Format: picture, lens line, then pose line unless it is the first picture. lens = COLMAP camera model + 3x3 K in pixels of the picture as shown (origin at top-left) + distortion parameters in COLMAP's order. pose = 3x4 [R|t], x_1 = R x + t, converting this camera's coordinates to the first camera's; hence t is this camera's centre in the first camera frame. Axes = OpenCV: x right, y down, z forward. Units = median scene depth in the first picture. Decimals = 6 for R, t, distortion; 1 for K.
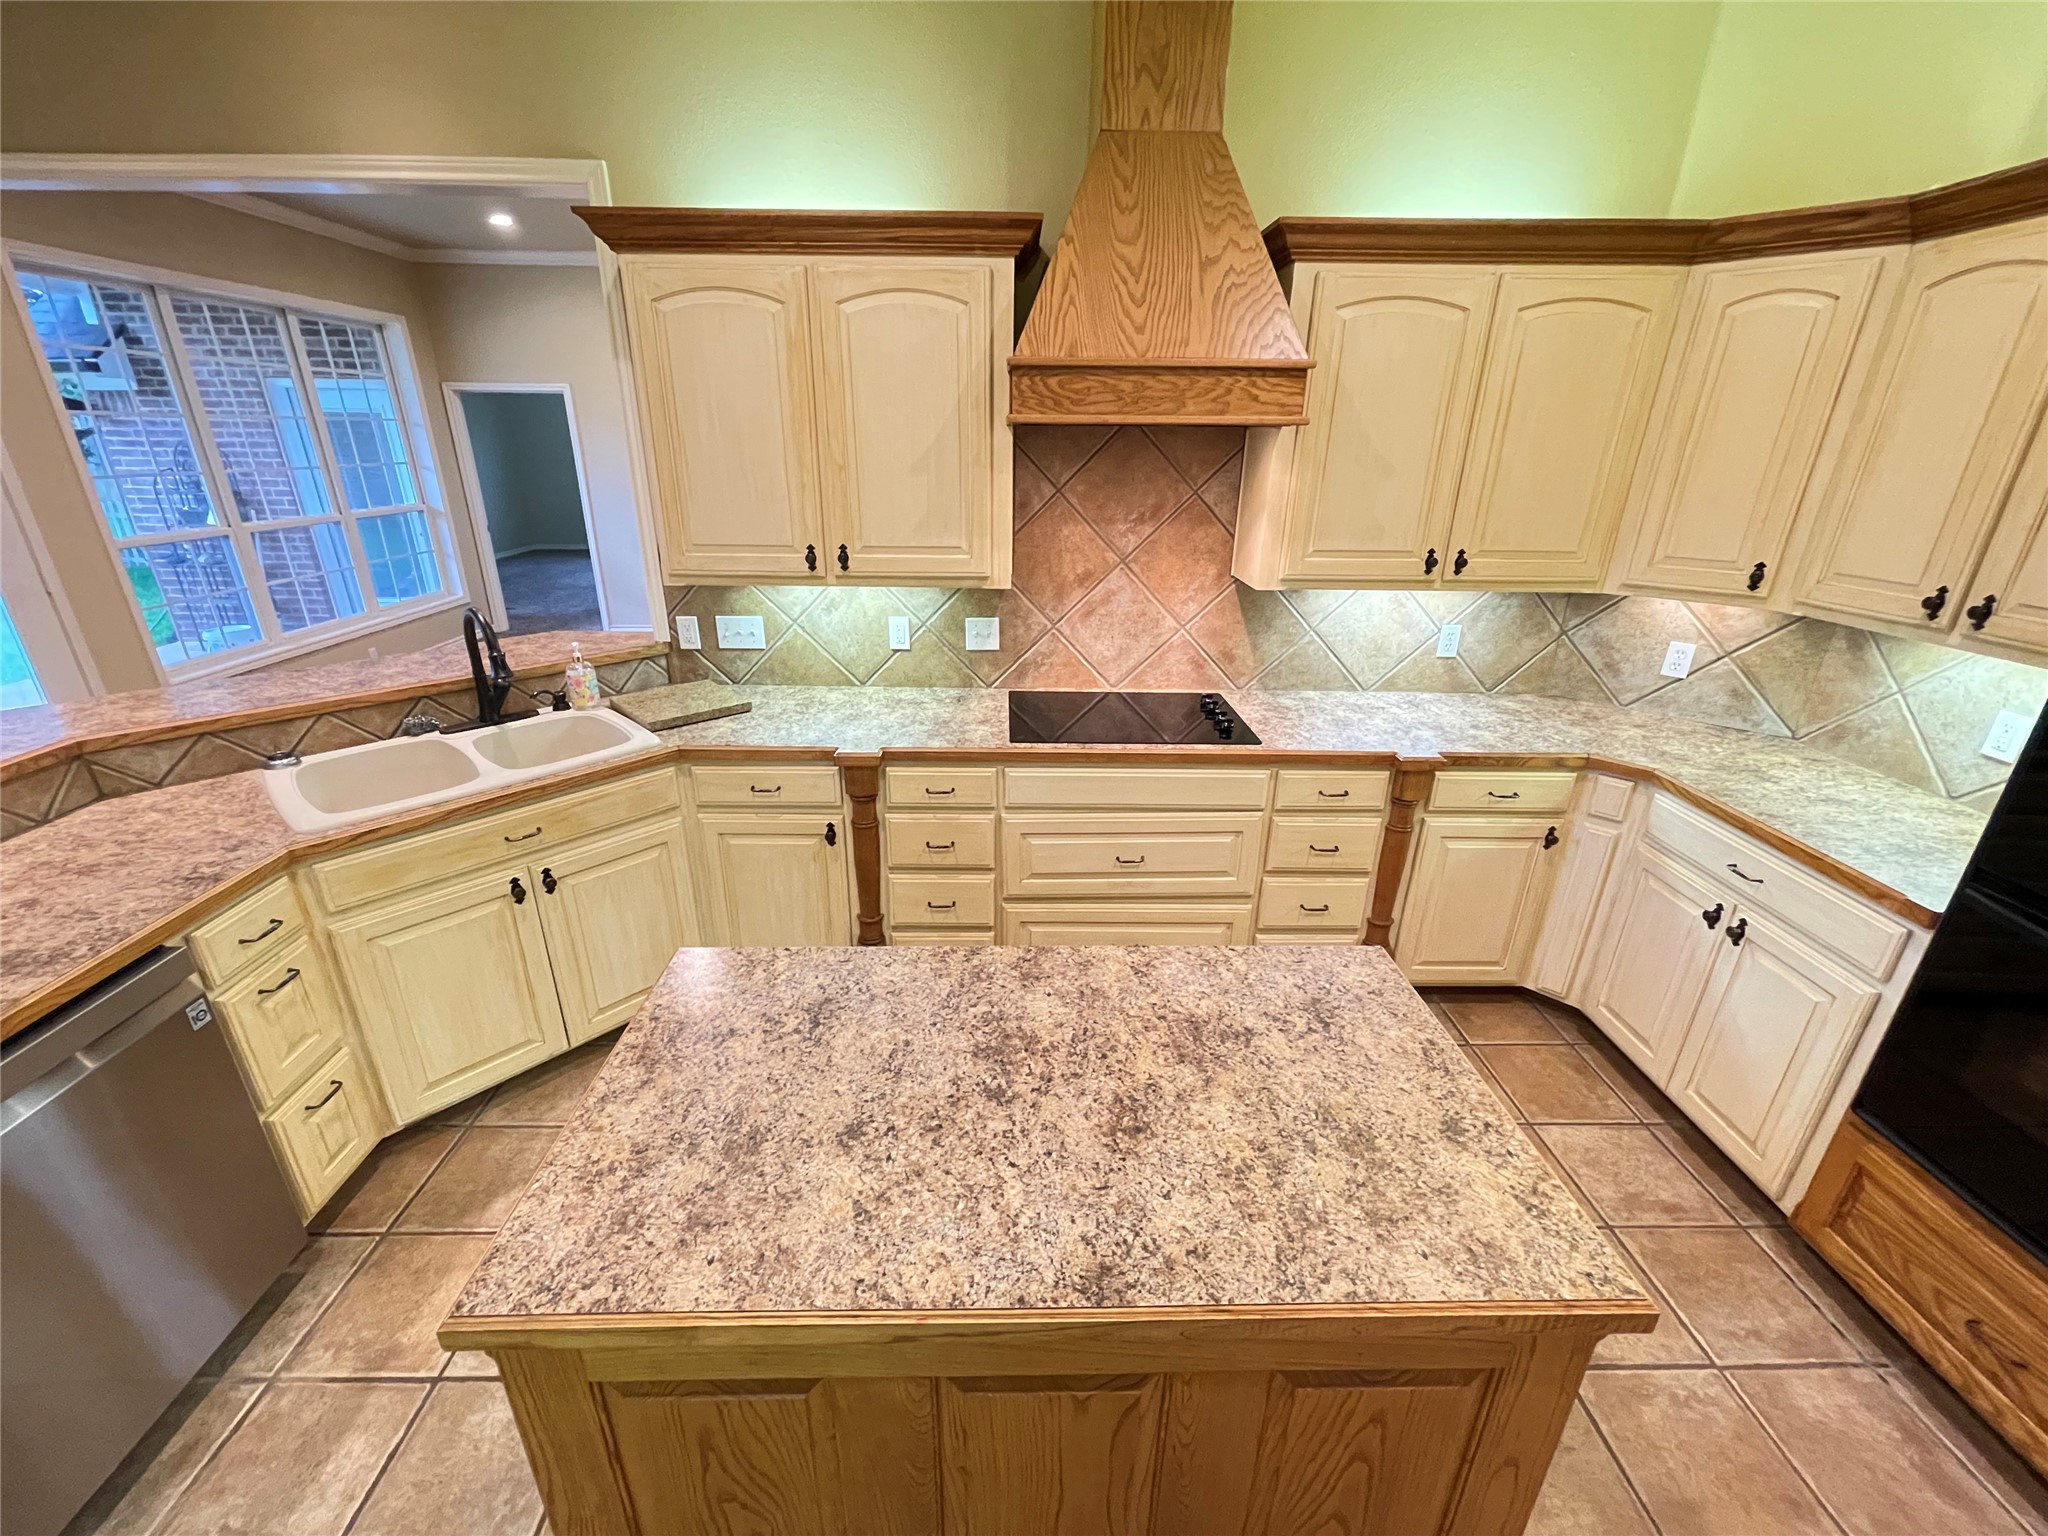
lens RADIAL K [[825.1, 0, 1012.8], [0, 825.1, 759.4], [0, 0, 1]] dist [-0.003385, 0.000917]
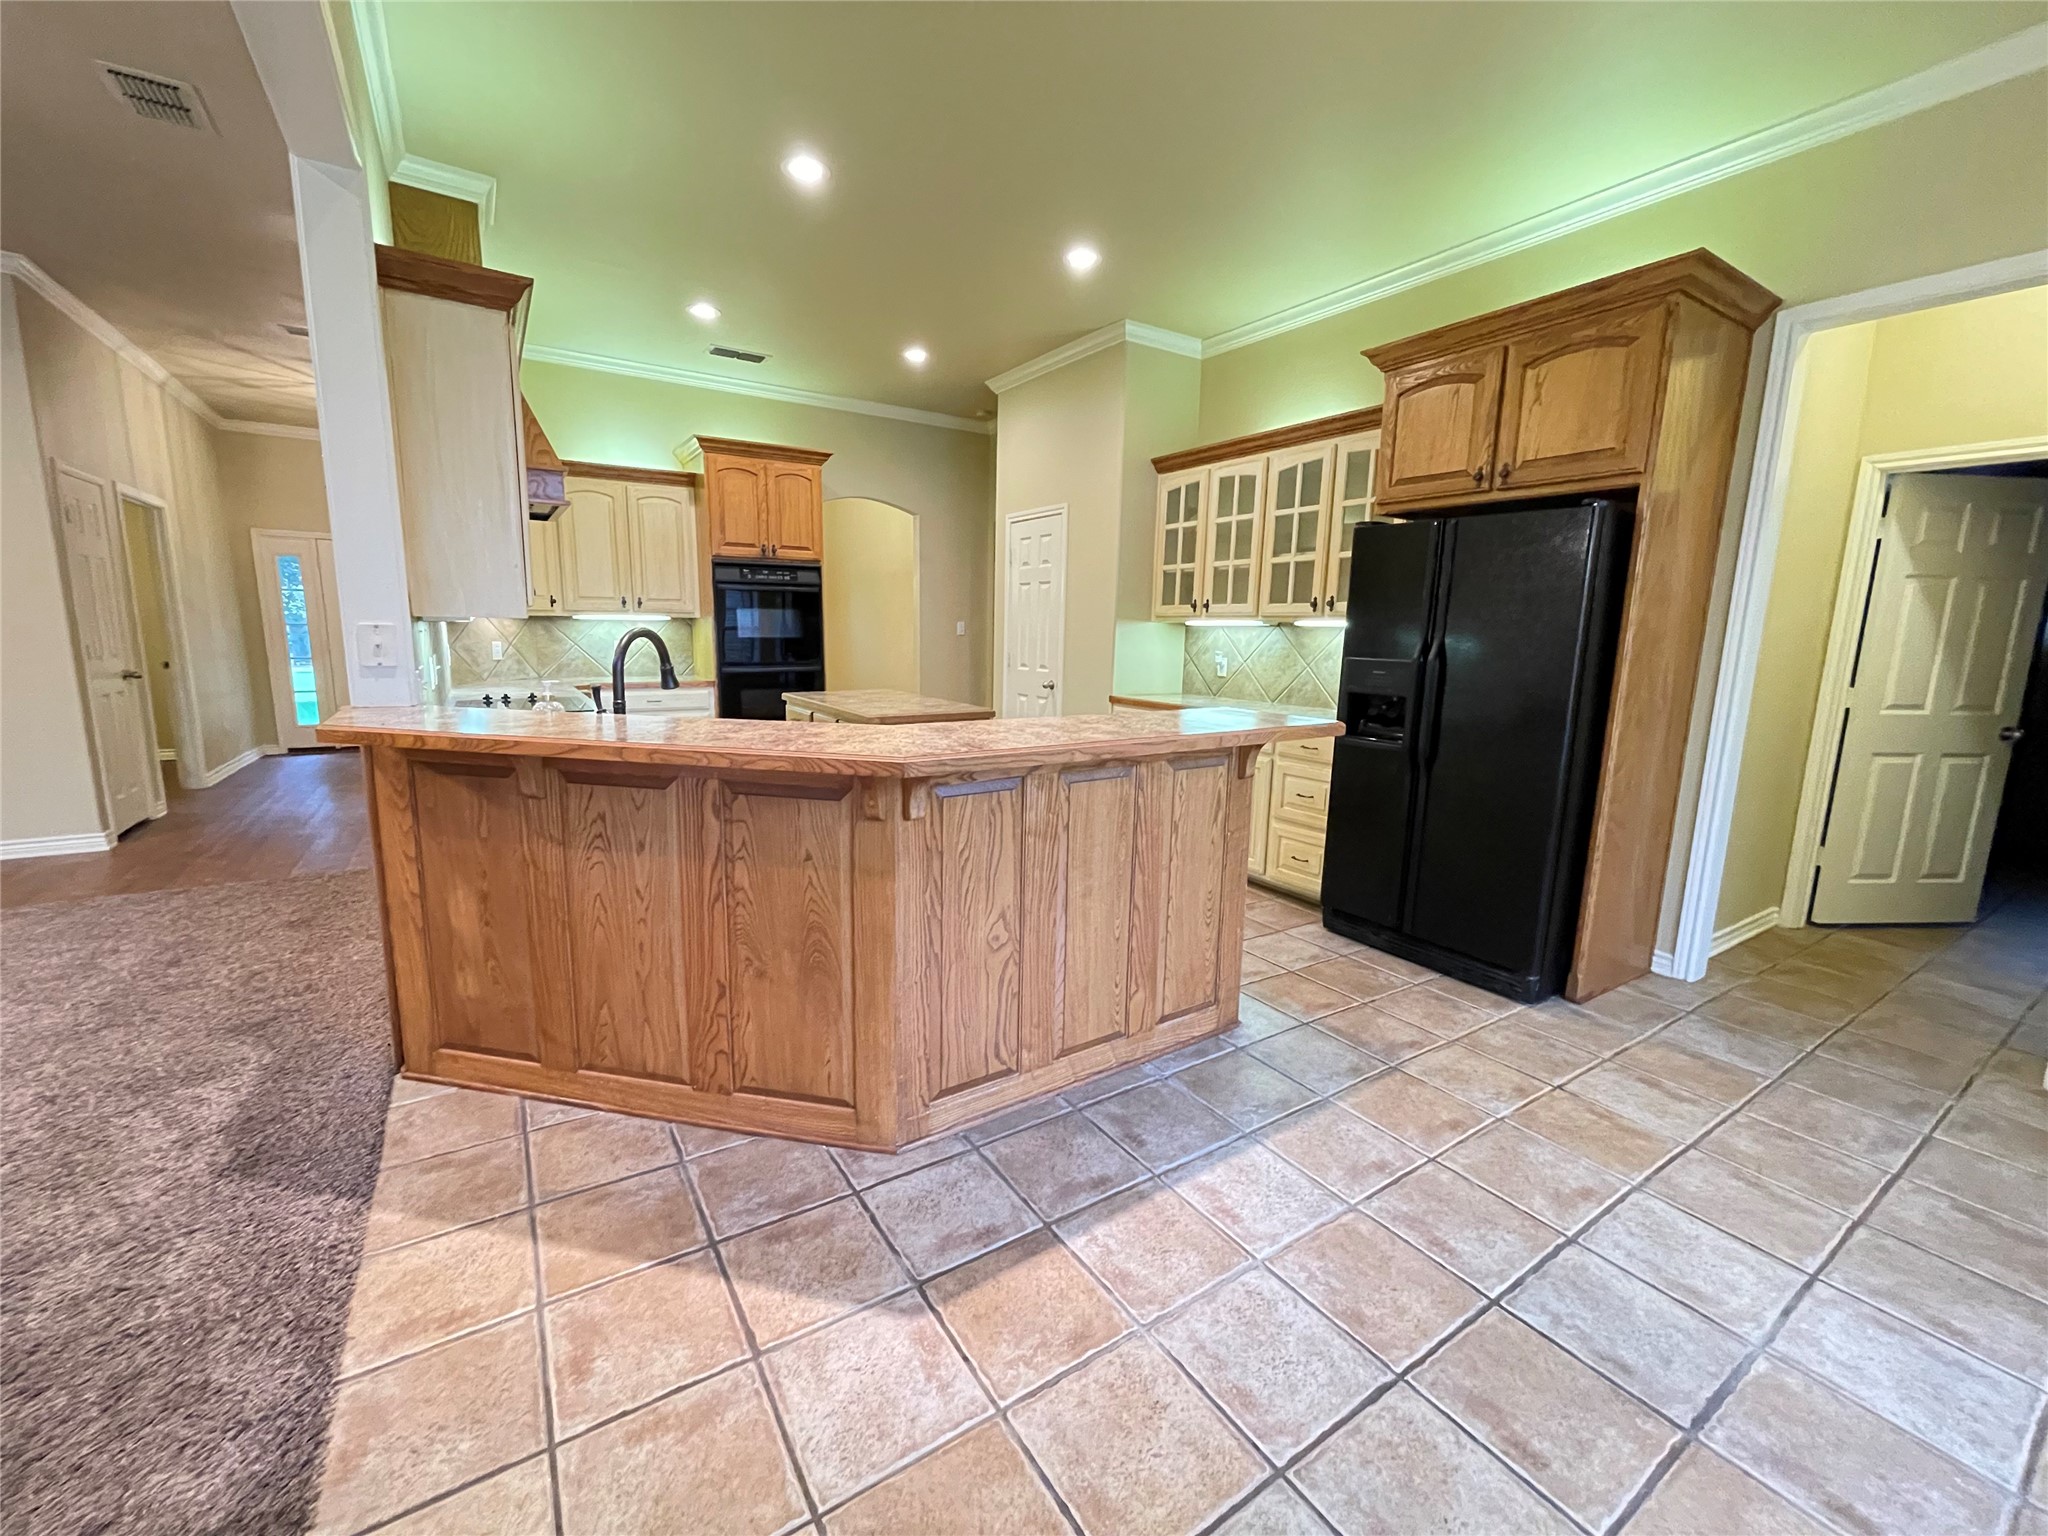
lens RADIAL K [[825.1, 0, 1014.1], [0, 825.1, 767.6], [0, 0, 1]] dist [-0.003385, 0.000917]
pose [[-0.526554, -0.166317, 0.833714, -1.634627], [0.286216, 0.888747, 0.358063, -0.242183], [-0.800513, 0.427162, -0.420371, 1.039854]]
